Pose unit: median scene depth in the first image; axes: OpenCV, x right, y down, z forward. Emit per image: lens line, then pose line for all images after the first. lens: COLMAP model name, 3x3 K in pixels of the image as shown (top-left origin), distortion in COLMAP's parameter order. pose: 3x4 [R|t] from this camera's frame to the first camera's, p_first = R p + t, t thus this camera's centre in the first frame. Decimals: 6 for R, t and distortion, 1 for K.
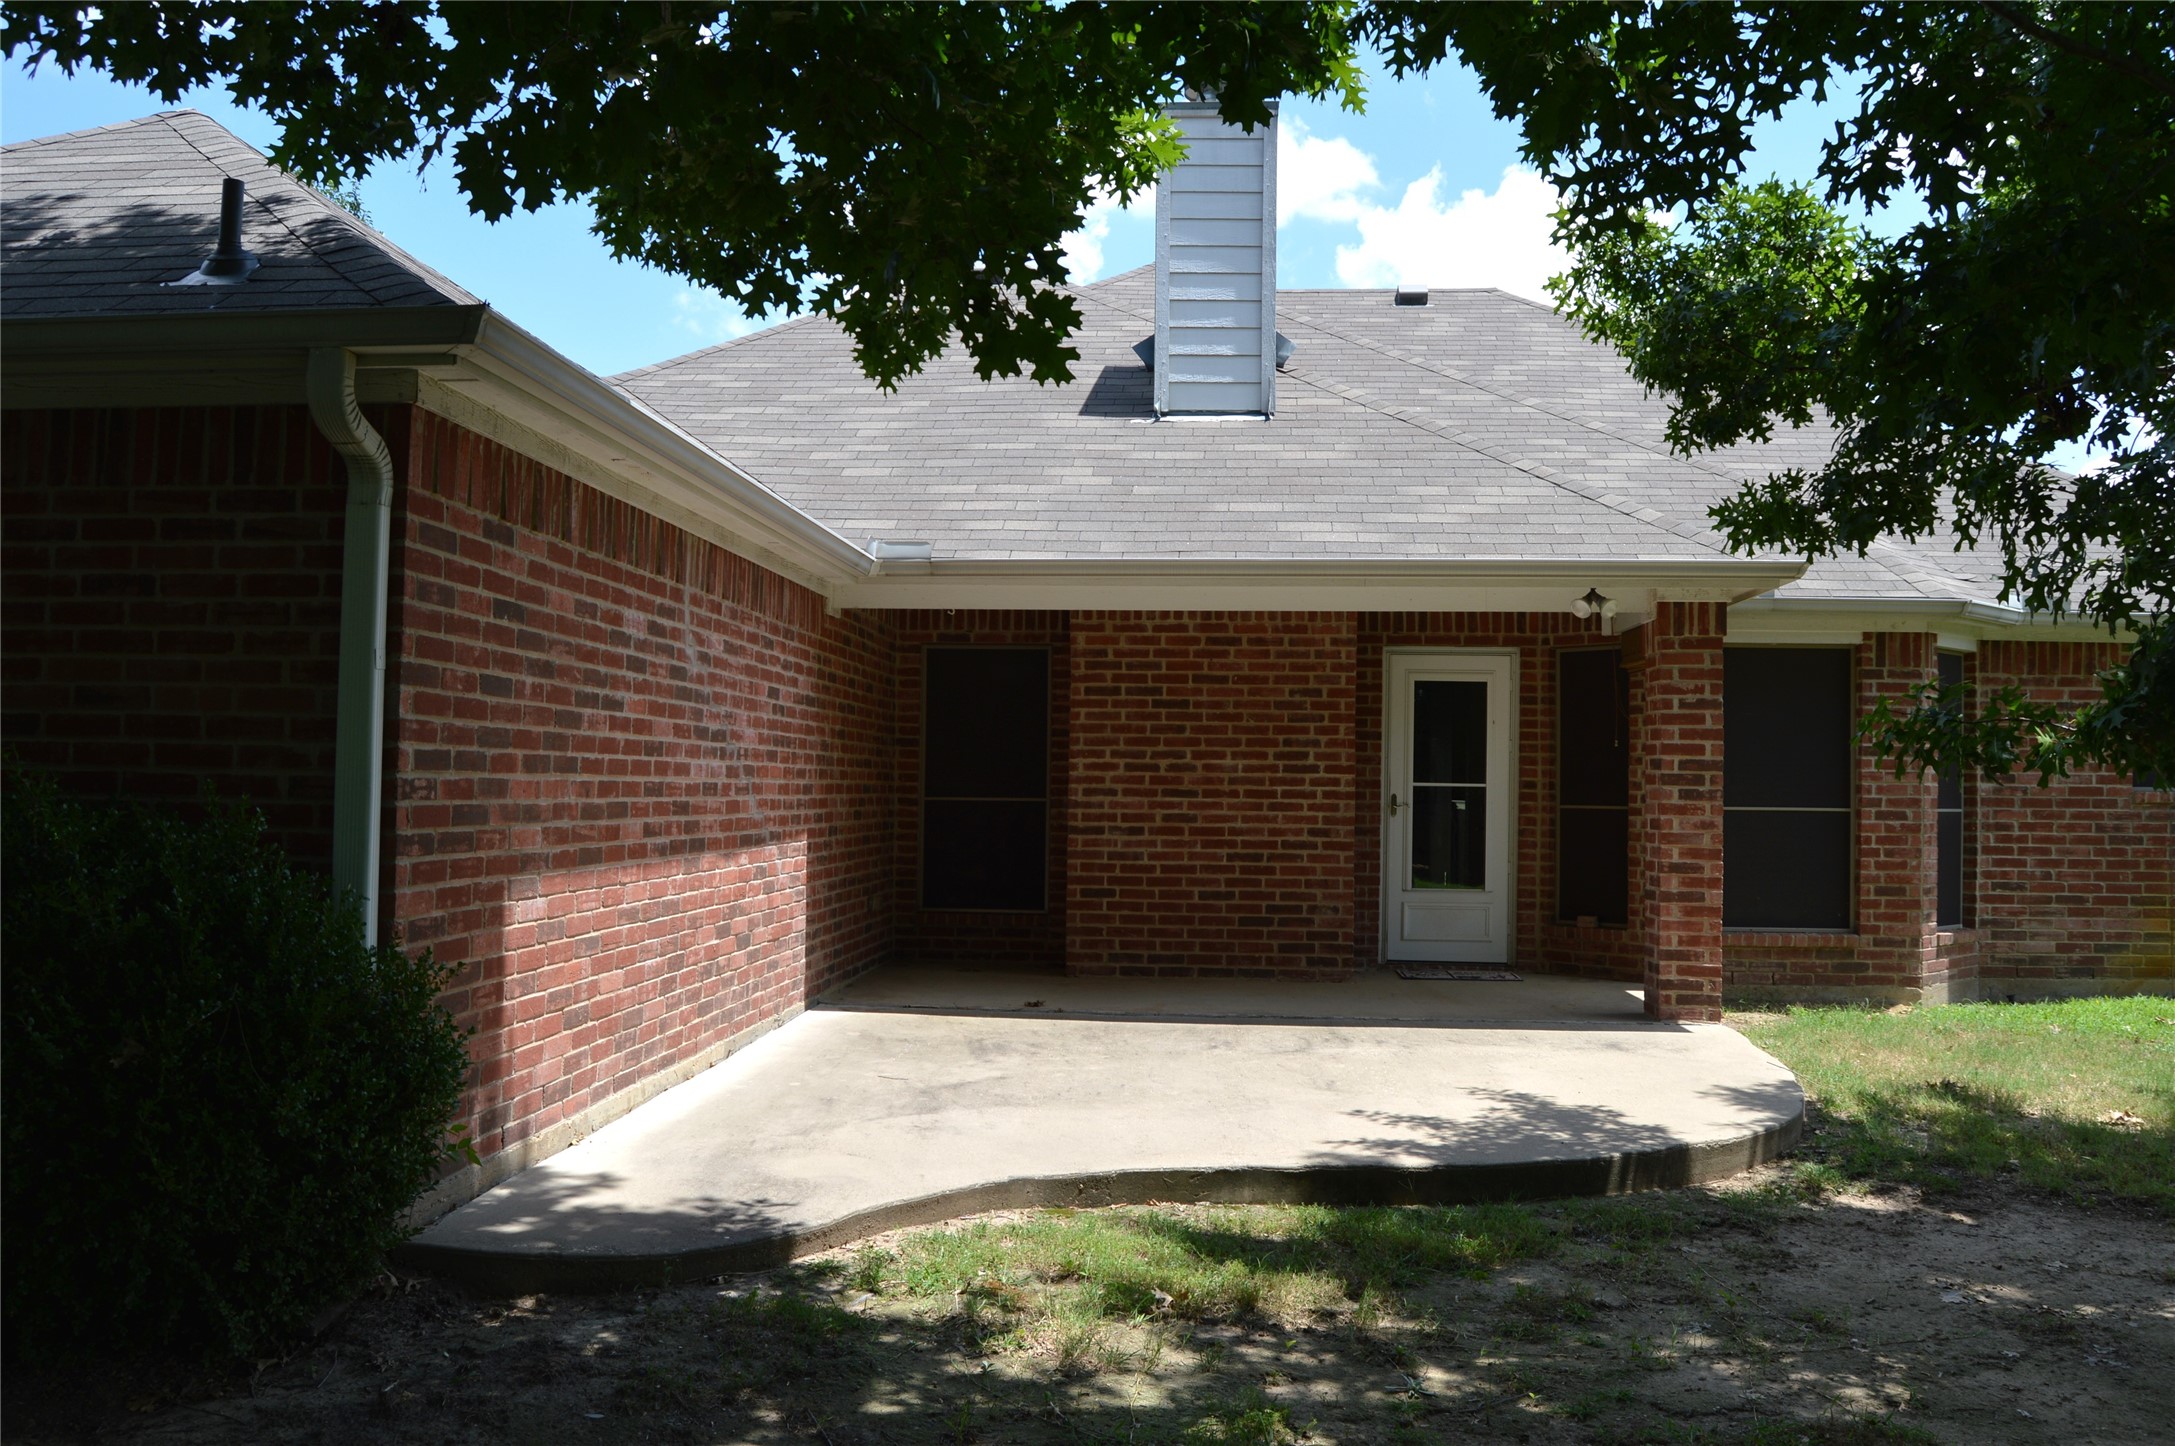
lens RADIAL K [[1727.4, 0, 1087.5], [0, 1727.4, 723.0], [0, 0, 1]] dist [-0.094584, 0.041416]
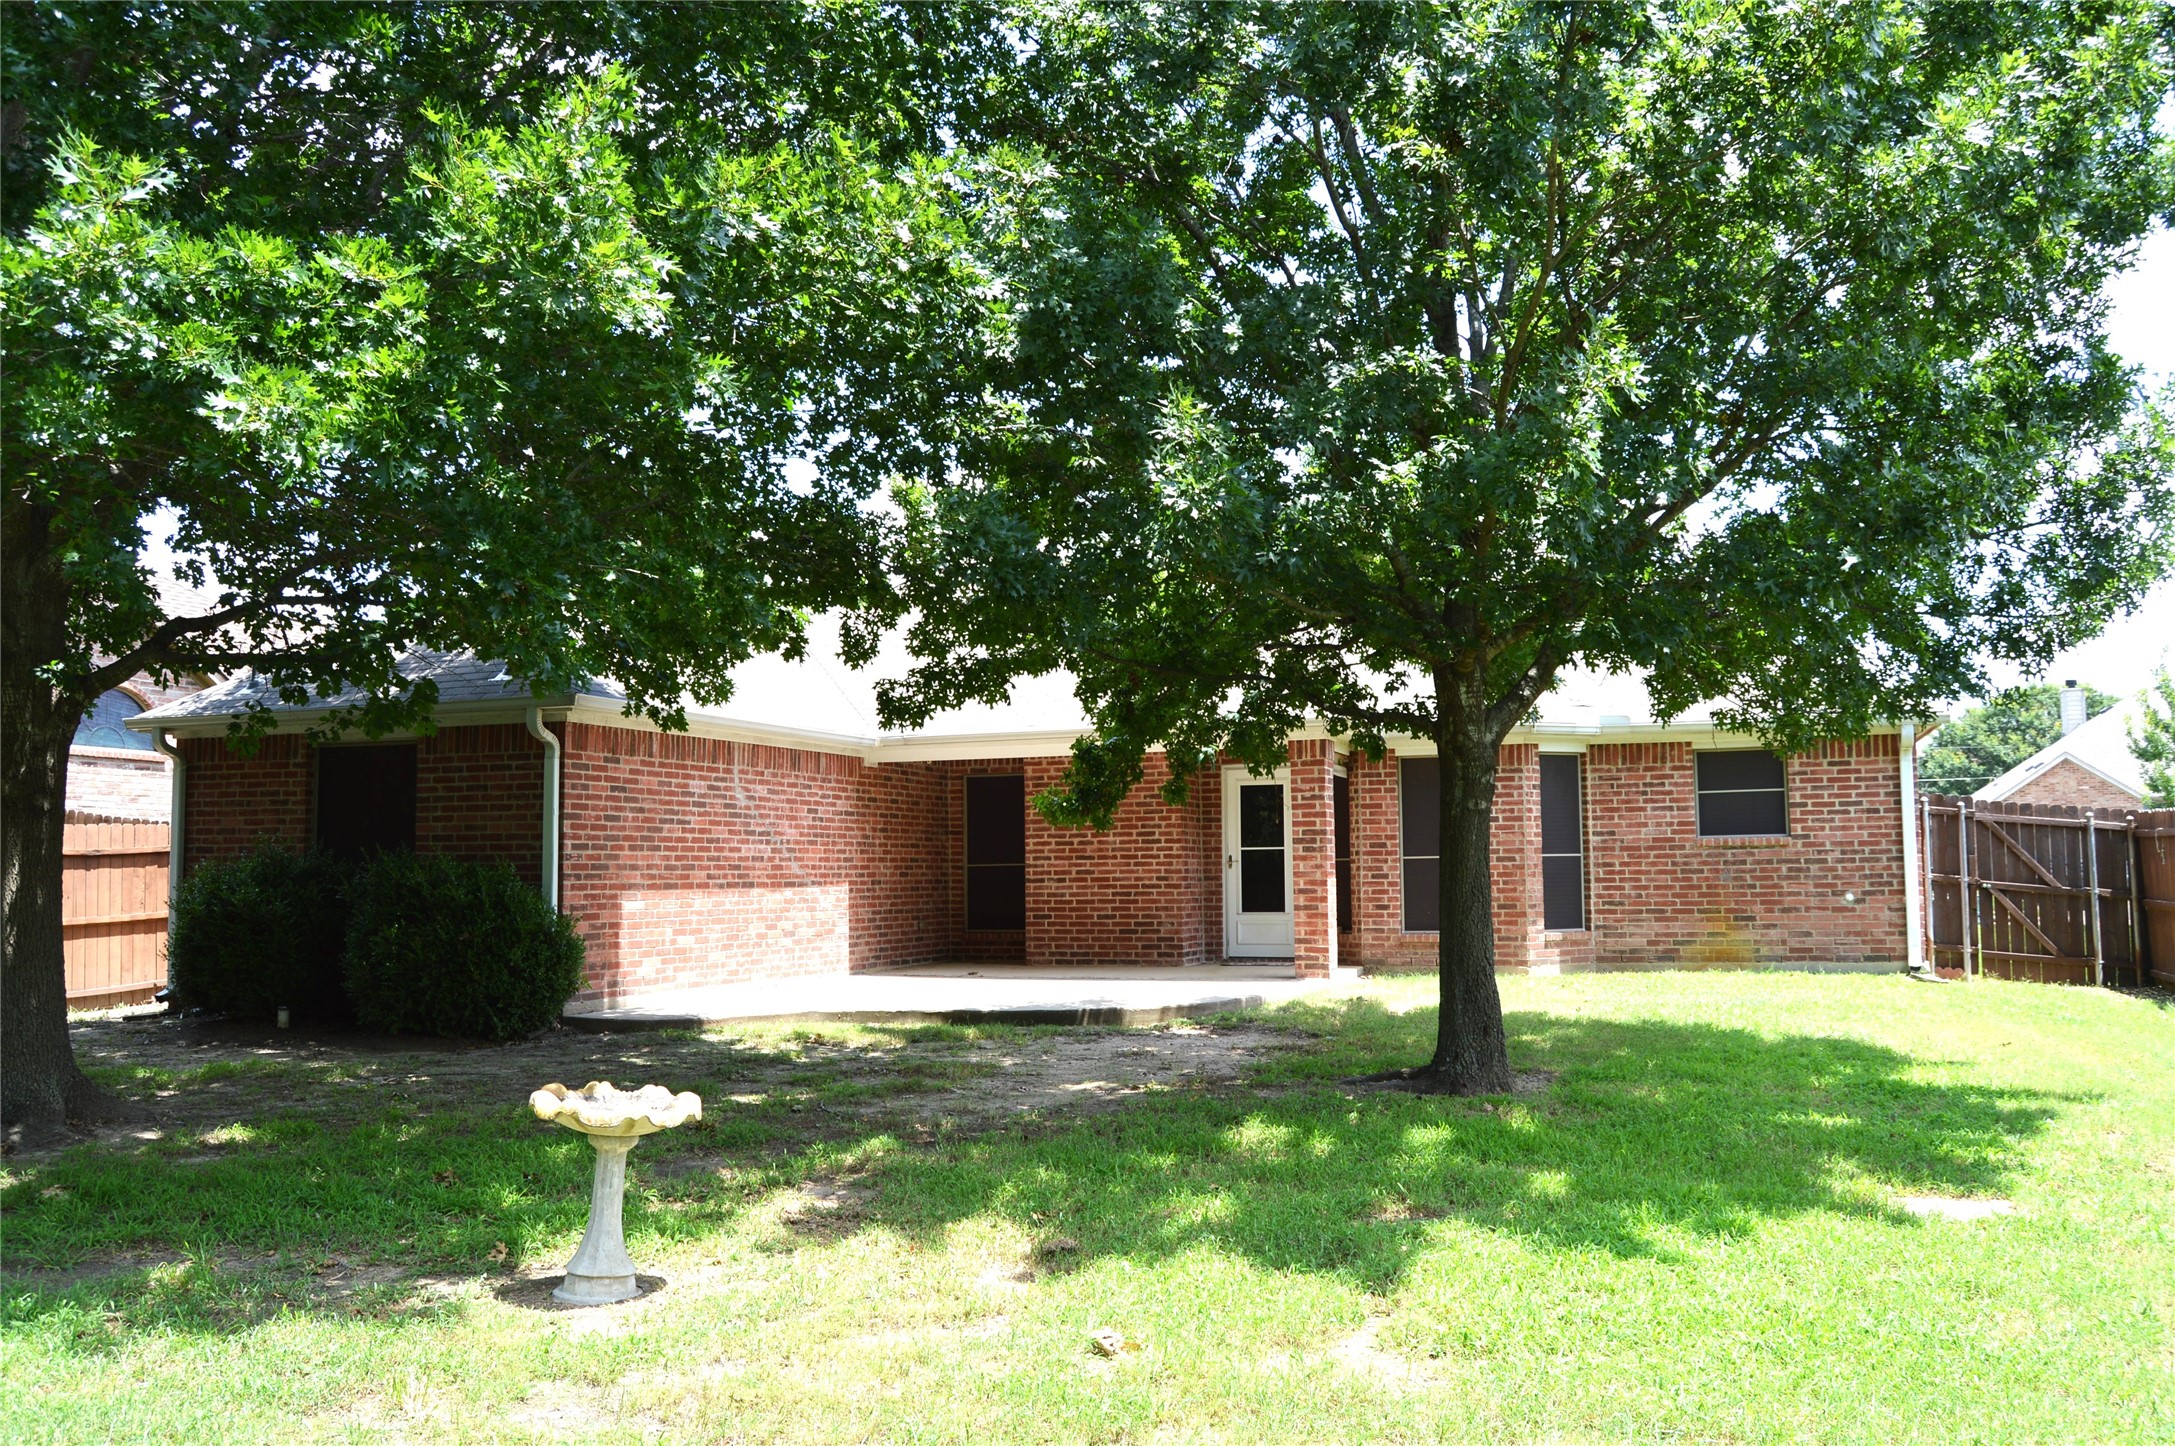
lens RADIAL K [[1727.4, 0, 1087.5], [0, 1727.4, 723.0], [0, 0, 1]] dist [-0.094584, 0.041416]
pose [[0.959984, -0.049569, -0.275632, 0.629888], [0.035581, 0.997823, -0.055522, 0.002724], [0.277785, 0.043493, 0.959658, -0.771923]]
